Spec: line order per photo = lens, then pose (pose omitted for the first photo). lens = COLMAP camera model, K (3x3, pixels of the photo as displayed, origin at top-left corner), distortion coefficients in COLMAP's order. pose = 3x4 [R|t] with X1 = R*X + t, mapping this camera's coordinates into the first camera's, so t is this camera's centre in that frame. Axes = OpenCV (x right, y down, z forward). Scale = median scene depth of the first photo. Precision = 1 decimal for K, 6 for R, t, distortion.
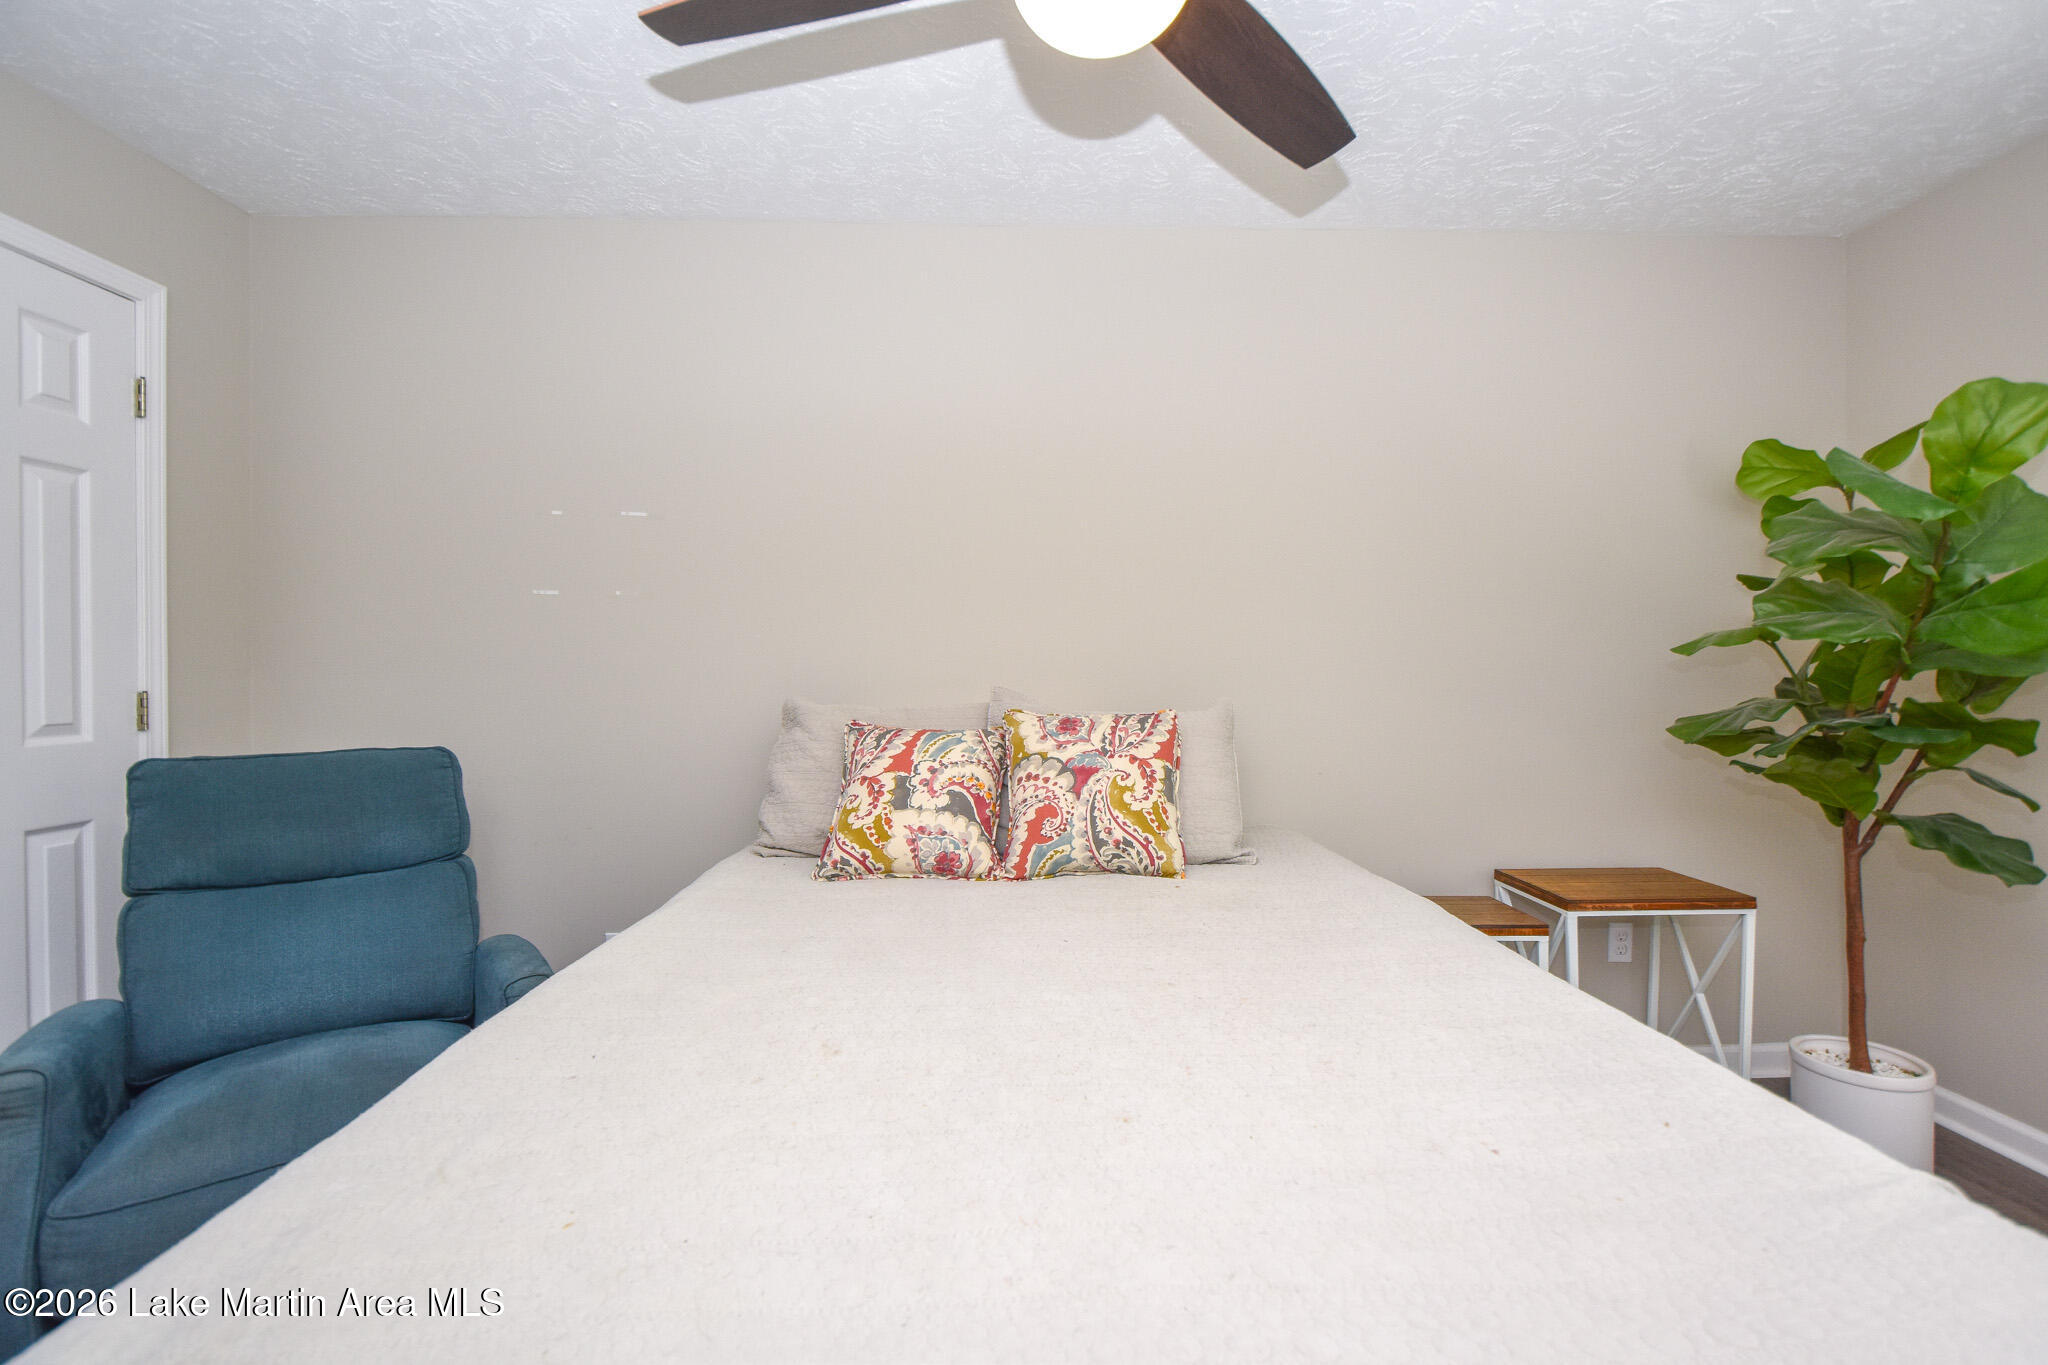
lens RADIAL K [[890.1, 0, 1021.1], [0, 890.1, 671.2], [0, 0, 1]] dist [0.020071, -0.019626]
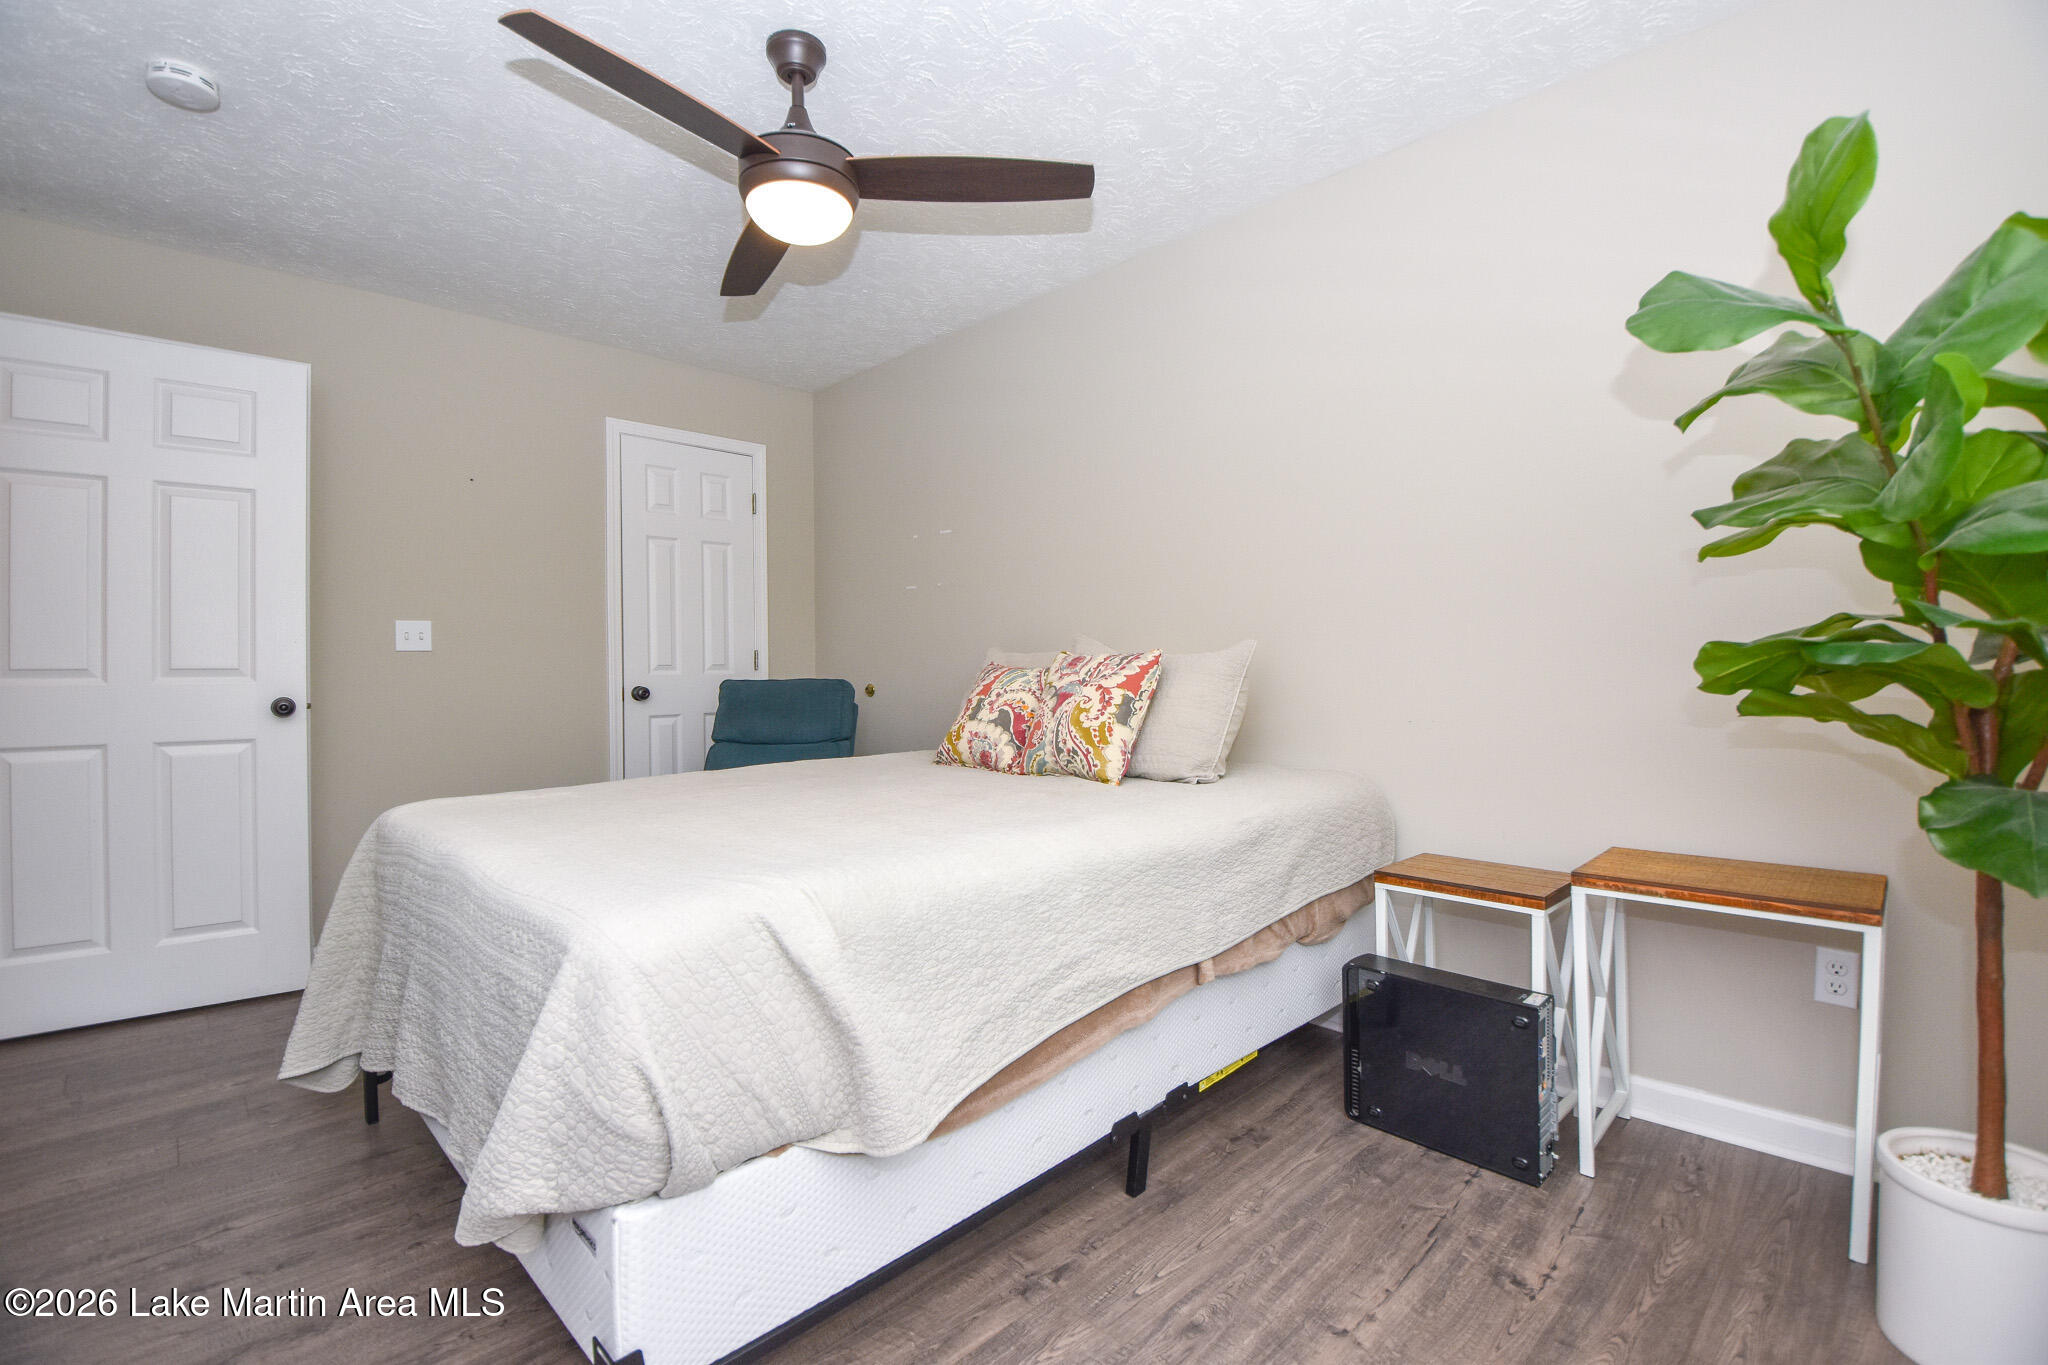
lens RADIAL K [[894.9, 0, 1048.8], [0, 894.9, 671.1], [0, 0, 1]] dist [-0.036575, 0.000177]
pose [[0.693862, -0.002045, -0.720105, 0.989220], [0.004928, 0.999986, 0.001909, 0.074509], [0.720091, -0.004873, 0.693862, 0.093357]]
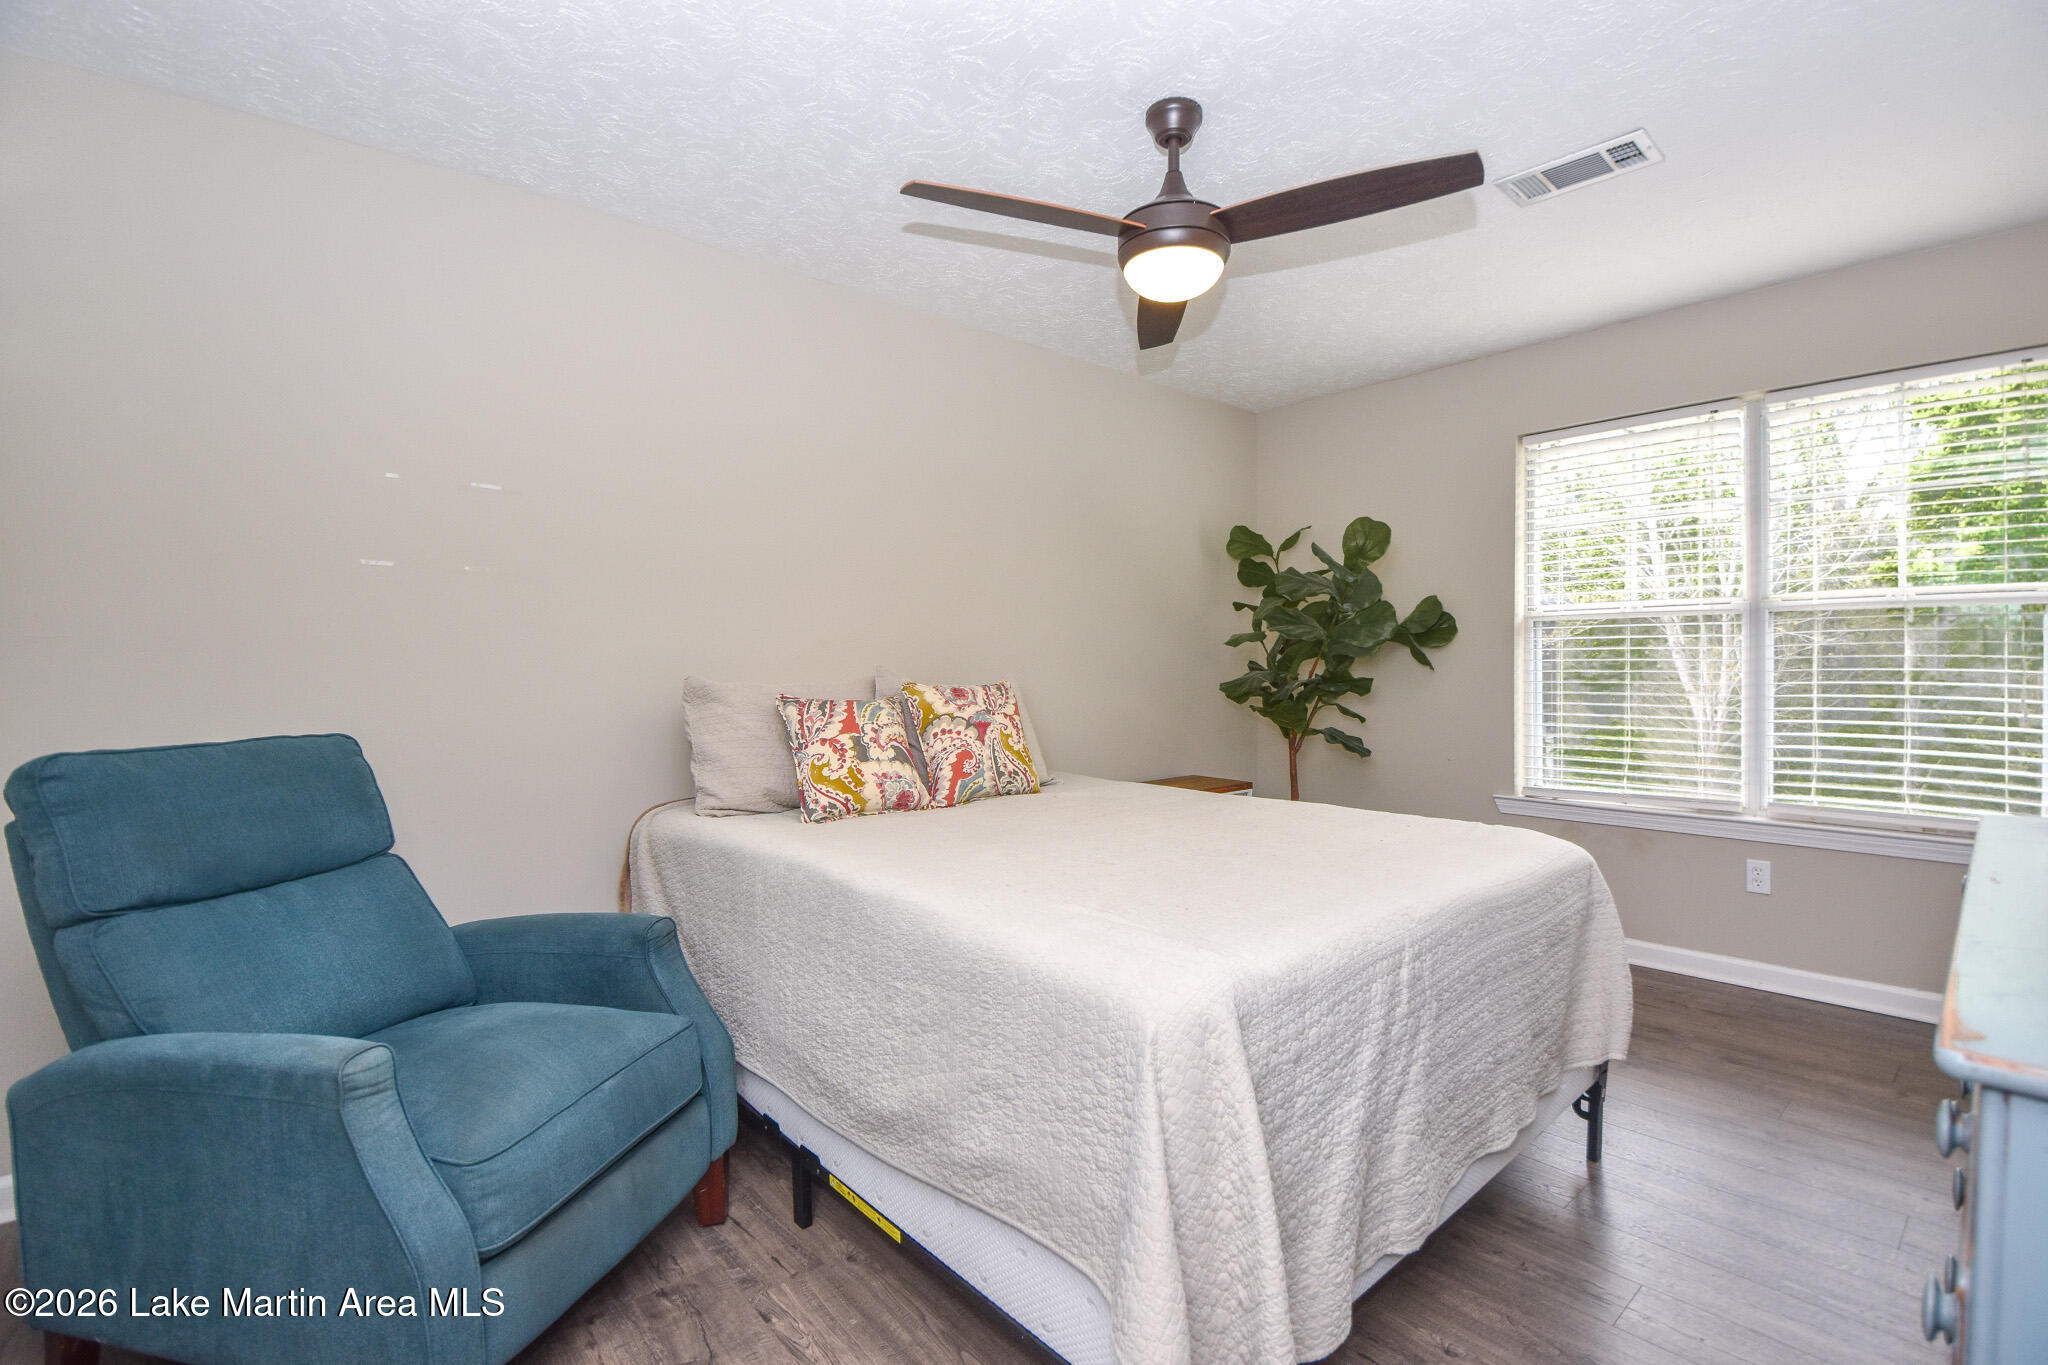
lens RADIAL K [[894.9, 0, 1048.8], [0, 894.9, 671.1], [0, 0, 1]] dist [-0.036575, 0.000177]
pose [[0.763993, -0.004655, 0.645208, -0.751654], [0.003838, 0.999989, 0.002671, 0.025581], [-0.645213, 0.000436, 0.764003, -0.128466]]
